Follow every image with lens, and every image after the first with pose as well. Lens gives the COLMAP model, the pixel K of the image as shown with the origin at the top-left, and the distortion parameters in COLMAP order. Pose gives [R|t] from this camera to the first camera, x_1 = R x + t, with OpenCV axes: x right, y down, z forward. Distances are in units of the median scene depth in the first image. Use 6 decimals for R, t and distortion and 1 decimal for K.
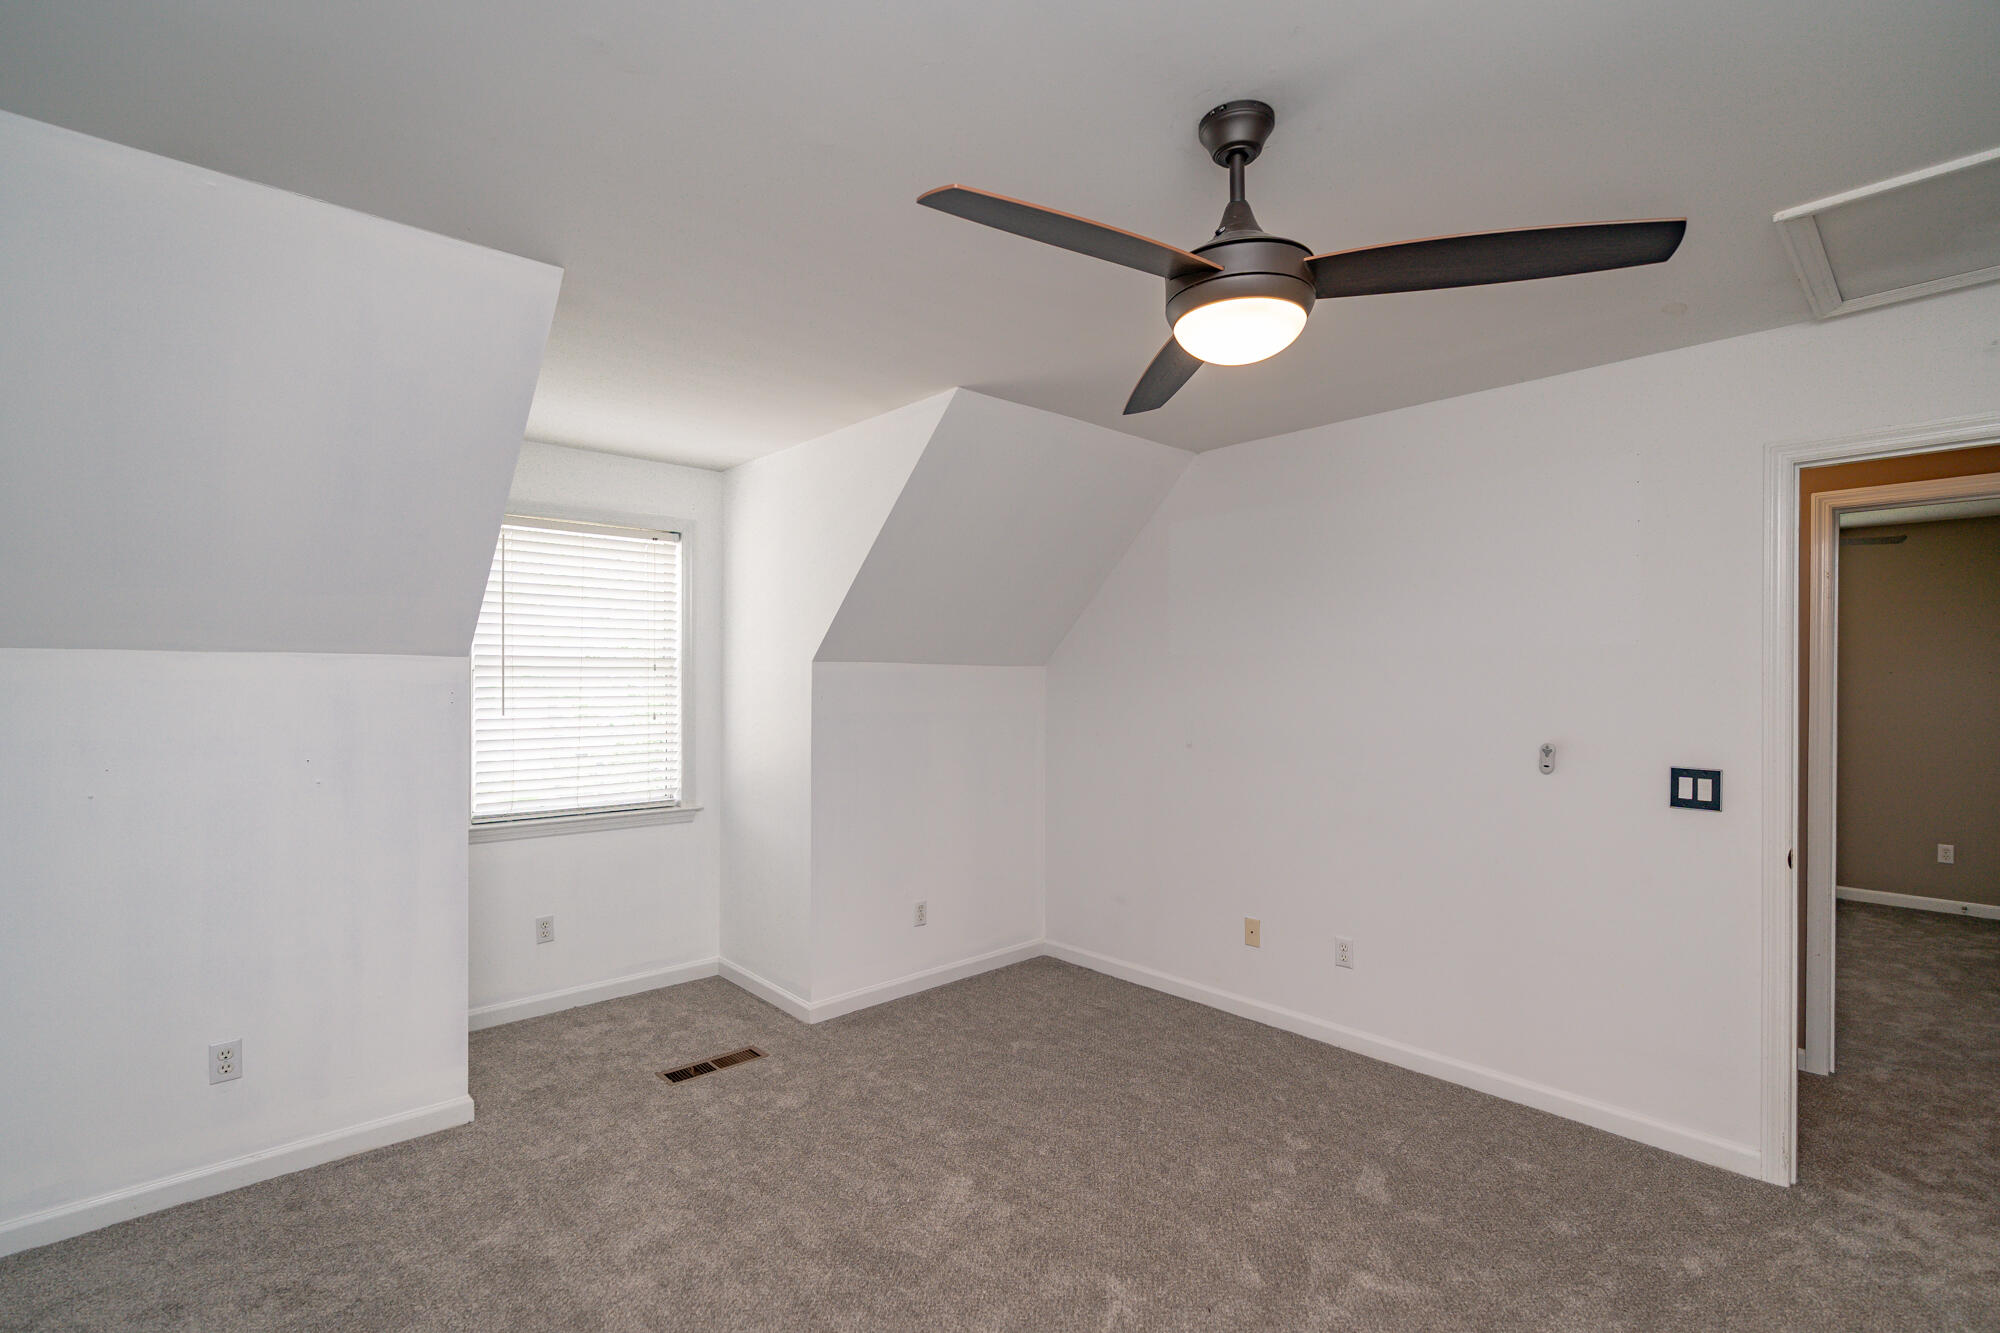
lens RADIAL K [[903.2, 0, 1000.4], [0, 903.2, 682.5], [0, 0, 1]] dist [-0.000816, -0.000176]
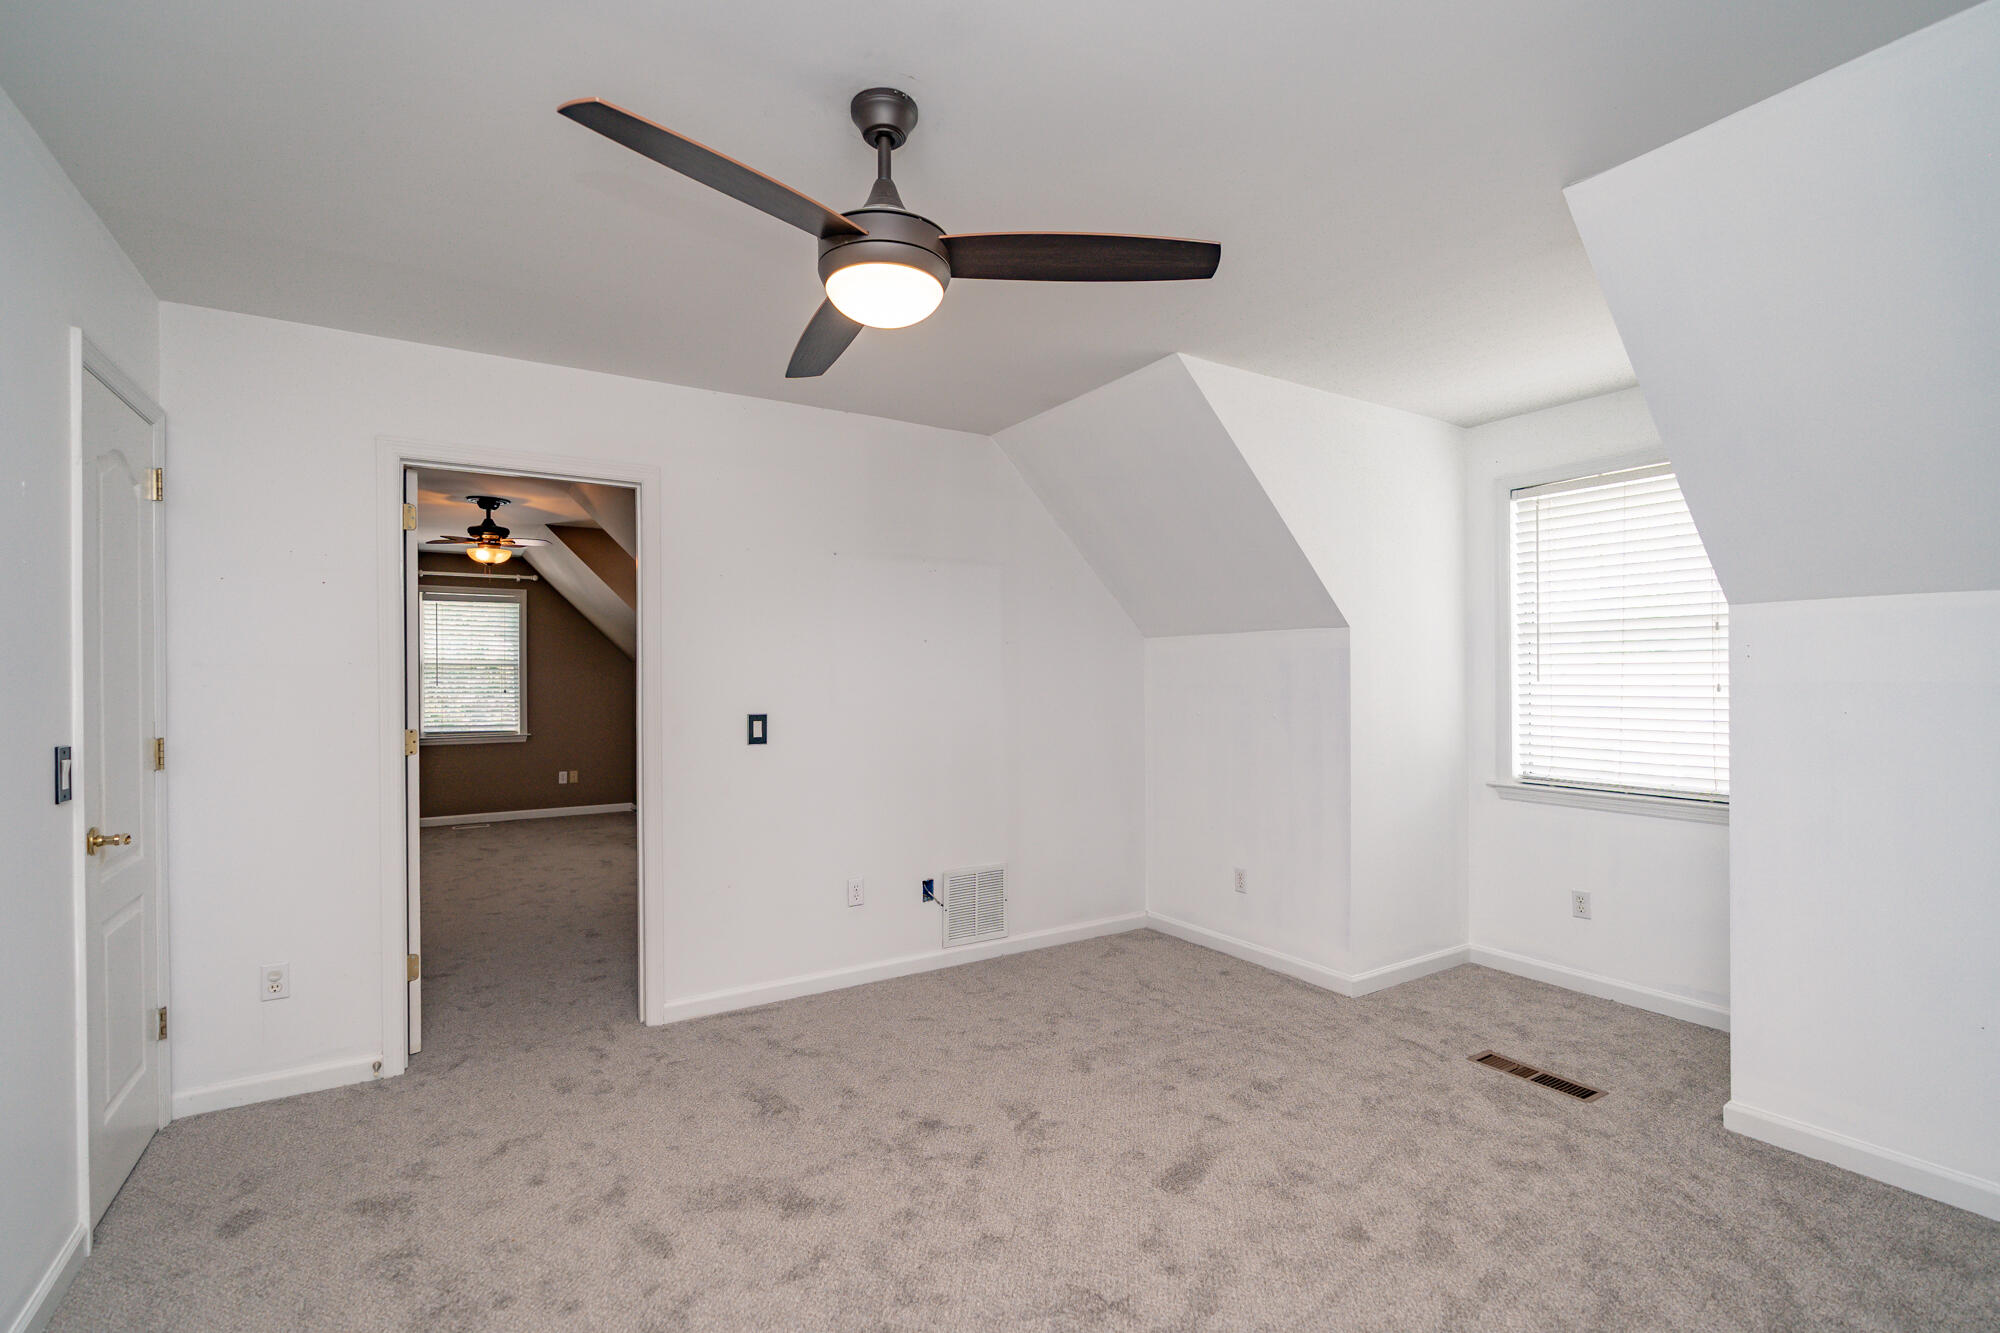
lens RADIAL K [[930.2, 0, 996.5], [0, 930.2, 676.3], [0, 0, 1]] dist [-0.001315, -0.000240]
pose [[-0.194268, -0.002501, -0.980945, 0.628498], [0.001922, 0.999994, -0.002930, 0.033484], [0.980947, -0.002455, -0.194262, 0.616330]]
